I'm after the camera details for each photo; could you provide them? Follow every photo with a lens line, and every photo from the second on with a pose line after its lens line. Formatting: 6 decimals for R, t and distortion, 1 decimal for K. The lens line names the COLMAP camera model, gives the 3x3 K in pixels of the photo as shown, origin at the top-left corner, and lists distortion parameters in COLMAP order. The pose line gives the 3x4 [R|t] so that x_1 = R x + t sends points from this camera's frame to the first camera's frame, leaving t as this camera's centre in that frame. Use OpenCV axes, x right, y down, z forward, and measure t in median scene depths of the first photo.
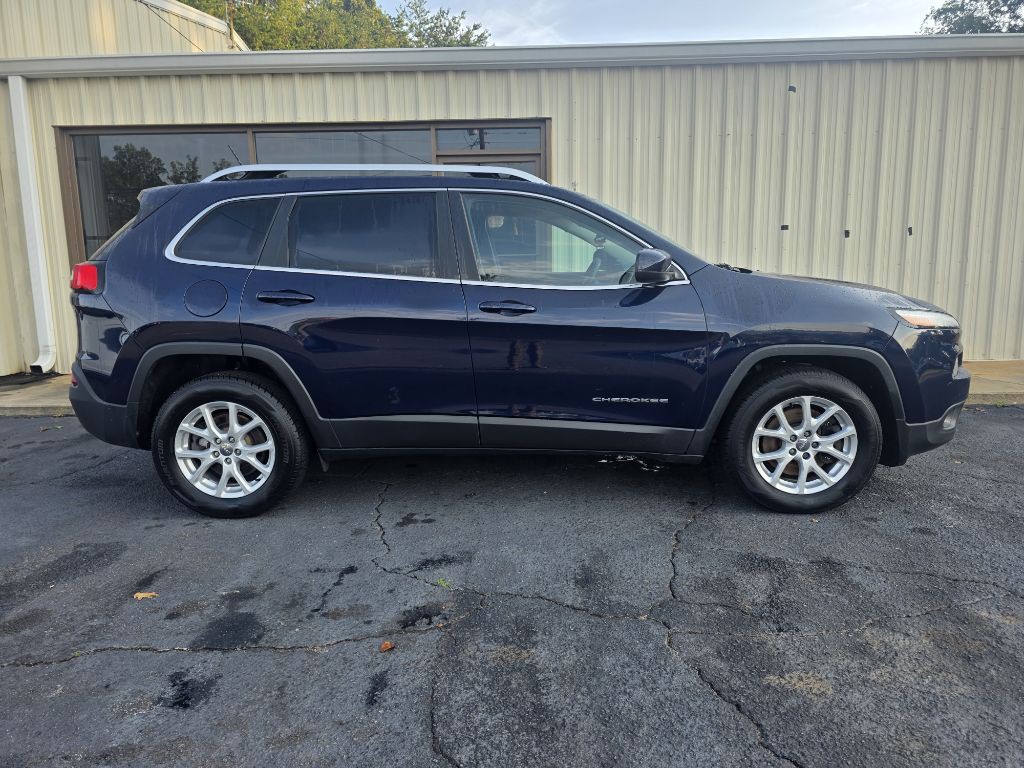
lens RADIAL K [[688.3, 0, 512.2], [0, 688.3, 378.2], [0, 0, 1]] dist [0.062841, -0.059371]
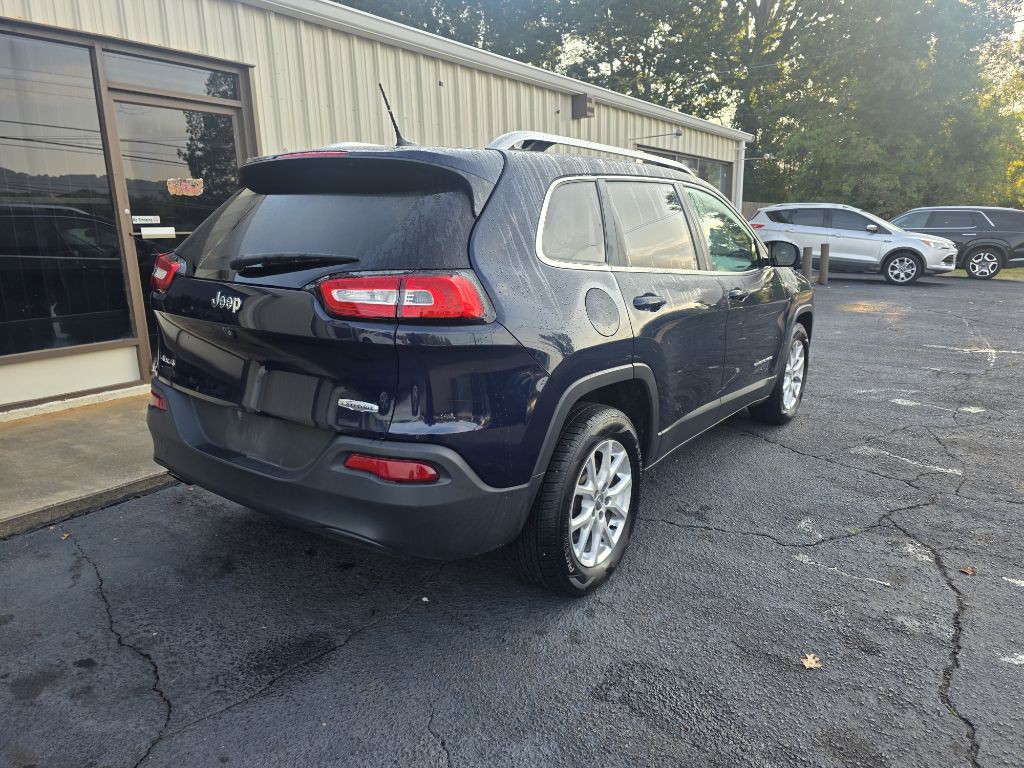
lens RADIAL K [[692.1, 0, 504.0], [0, 692.1, 385.4], [0, 0, 1]] dist [0.058142, -0.055161]
pose [[0.560027, -0.171871, 0.810451, -1.135315], [0.133553, 0.984179, 0.116428, -0.137414], [-0.817639, 0.043035, 0.574120, 0.668769]]
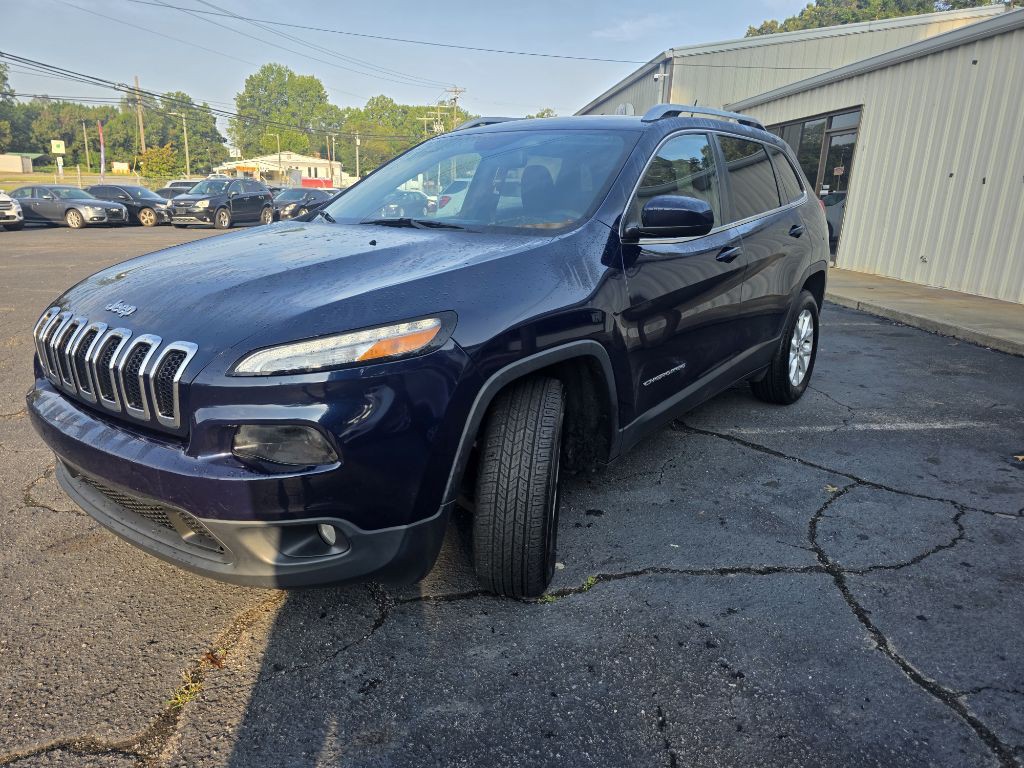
lens RADIAL K [[692.1, 0, 504.0], [0, 692.1, 385.4], [0, 0, 1]] dist [0.058142, -0.055161]
pose [[0.087622, 0.281272, -0.955619, 3.724901], [-0.178766, 0.948176, 0.262690, -0.101092], [0.979982, 0.147815, 0.133363, 0.198190]]
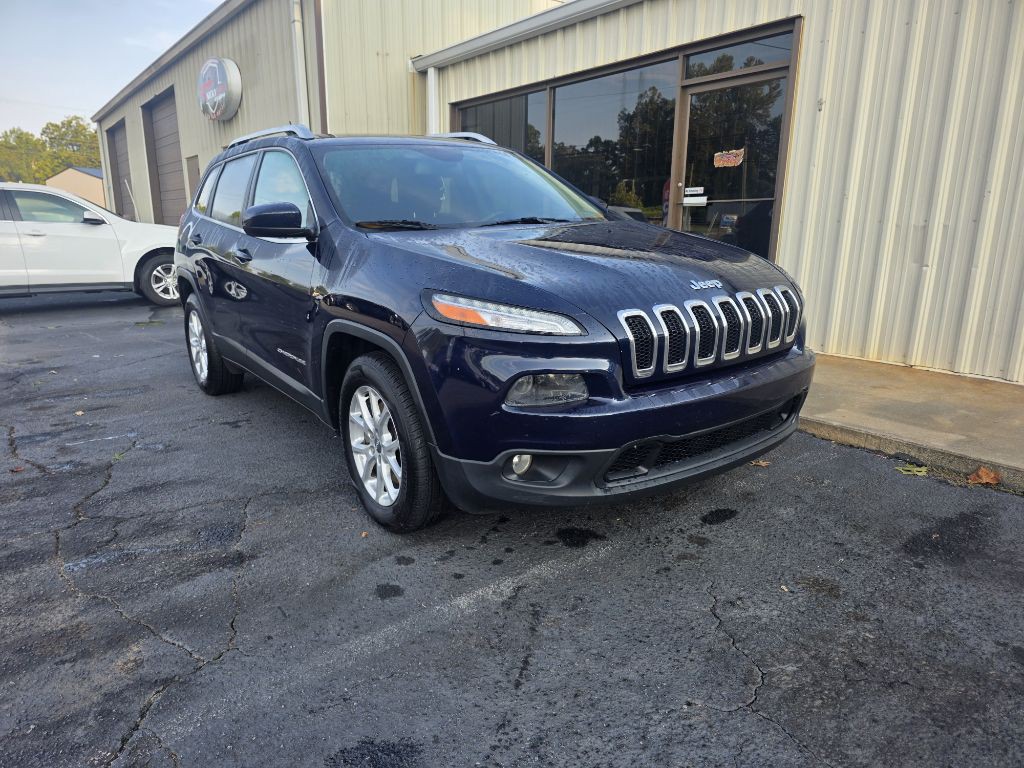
lens RADIAL K [[692.1, 0, 504.0], [0, 692.1, 385.4], [0, 0, 1]] dist [0.058142, -0.055161]
pose [[0.612225, 0.198834, -0.765275, 1.152283], [-0.132444, 0.979979, 0.148663, -0.118572], [0.779512, 0.010341, 0.626302, 0.614373]]
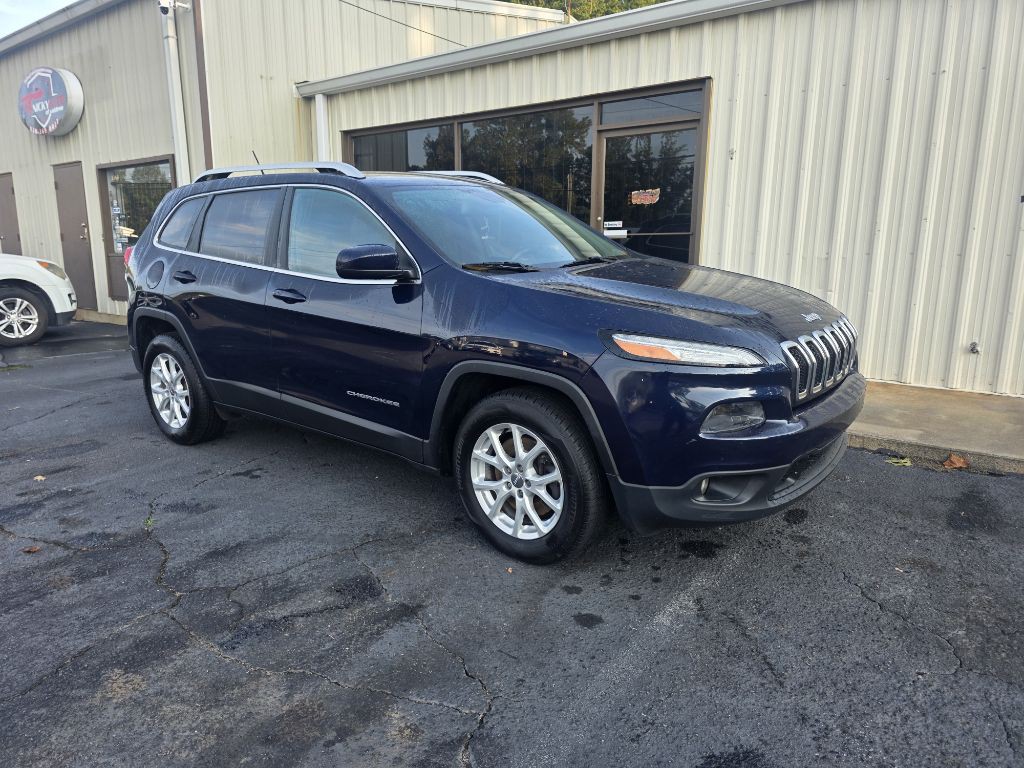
lens RADIAL K [[688.3, 0, 512.2], [0, 688.3, 378.2], [0, 0, 1]] dist [0.062841, -0.059371]
pose [[0.807030, 0.131185, -0.575755, 0.900656], [-0.106045, 0.991357, 0.077237, -0.094143], [0.580911, -0.001276, 0.813966, 0.320855]]
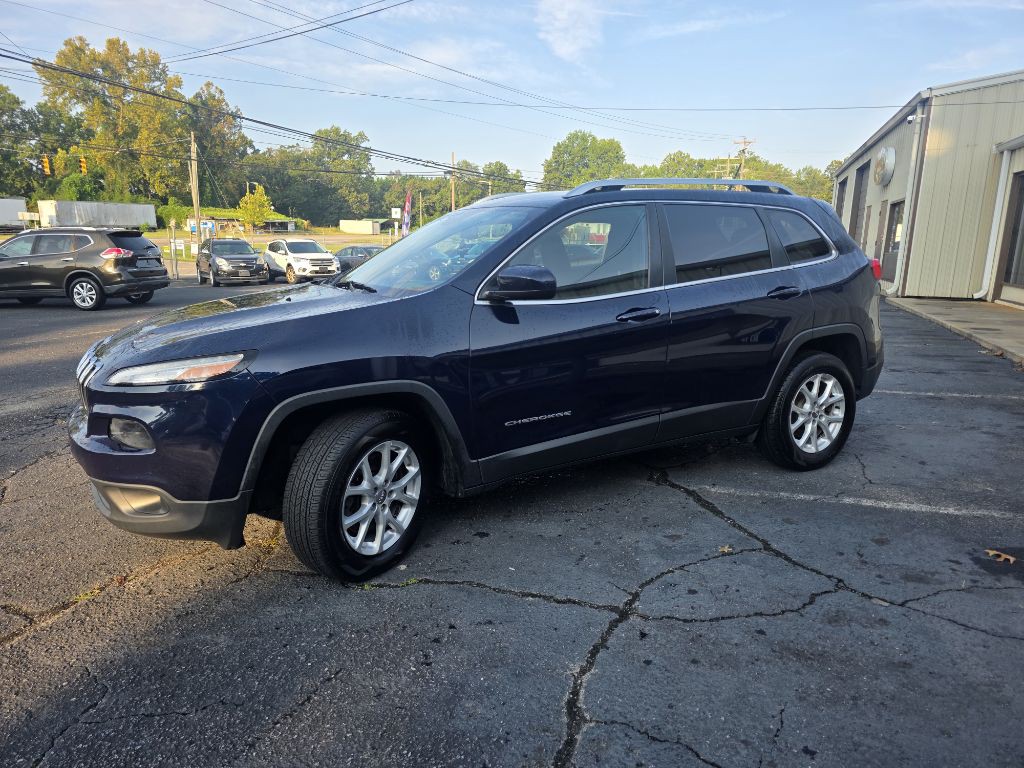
lens RADIAL K [[687.8, 0, 516.8], [0, 687.8, 386.0], [0, 0, 1]] dist [0.063673, -0.055812]
pose [[-0.298912, 0.208389, -0.931250, 3.820672], [-0.151841, 0.953047, 0.262005, -0.222279], [0.942123, 0.219718, -0.253235, 0.740800]]
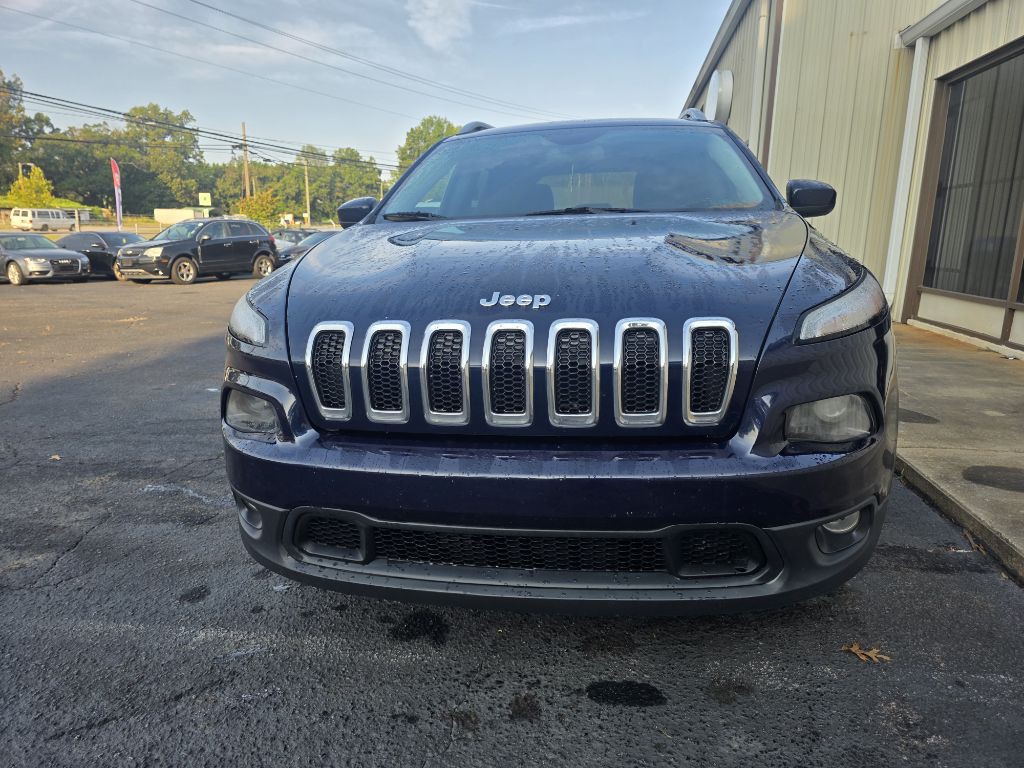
lens RADIAL K [[688.3, 0, 512.2], [0, 688.3, 378.2], [0, 0, 1]] dist [0.062841, -0.059371]
pose [[-0.136401, 0.215549, -0.966919, 1.144308], [-0.154233, 0.959520, 0.235657, -0.200019], [0.978574, 0.181275, -0.097635, 1.307958]]
